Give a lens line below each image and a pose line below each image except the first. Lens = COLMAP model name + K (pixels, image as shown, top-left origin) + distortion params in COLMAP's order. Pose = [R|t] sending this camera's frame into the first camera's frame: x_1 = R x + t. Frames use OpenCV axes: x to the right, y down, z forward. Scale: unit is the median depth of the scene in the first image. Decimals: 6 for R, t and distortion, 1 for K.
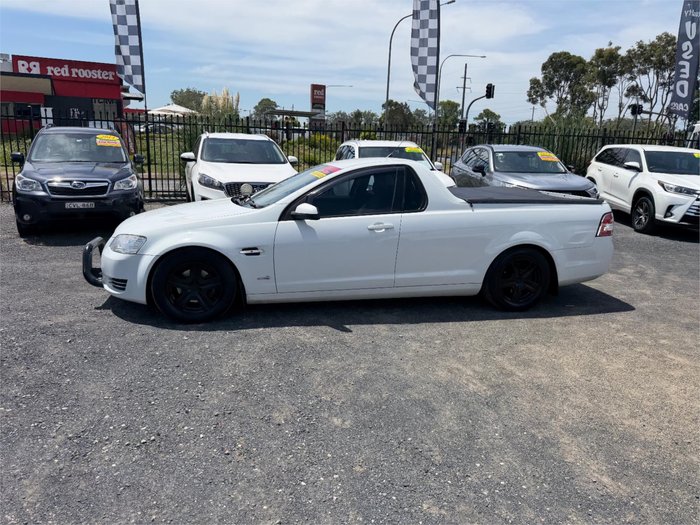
lens RADIAL K [[483.5, 0, 340.0], [0, 483.5, 262.6], [0, 0, 1]] dist [0.014694, -0.020189]
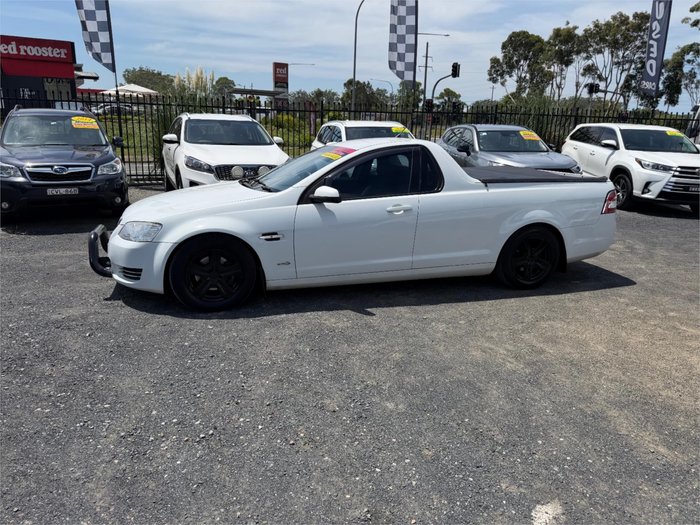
lens RADIAL K [[483.5, 0, 340.0], [0, 483.5, 262.6], [0, 0, 1]] dist [0.014694, -0.020189]
pose [[0.997166, -0.026747, 0.070312, -0.095182], [0.024041, 0.998947, 0.039065, -0.004226], [-0.071283, -0.037264, 0.996760, 0.014389]]
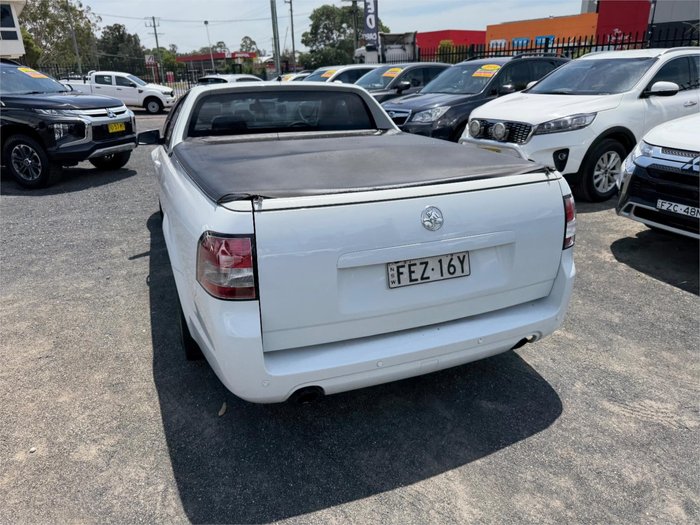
lens RADIAL K [[493.0, 0, 345.3], [0, 493.0, 262.1], [0, 0, 1]] dist [0.005169, -0.016917]
pose [[0.168918, 0.315863, -0.933647, 0.889784], [-0.204184, 0.937924, 0.280369, -0.196108], [0.964249, 0.143277, 0.222927, 0.995539]]
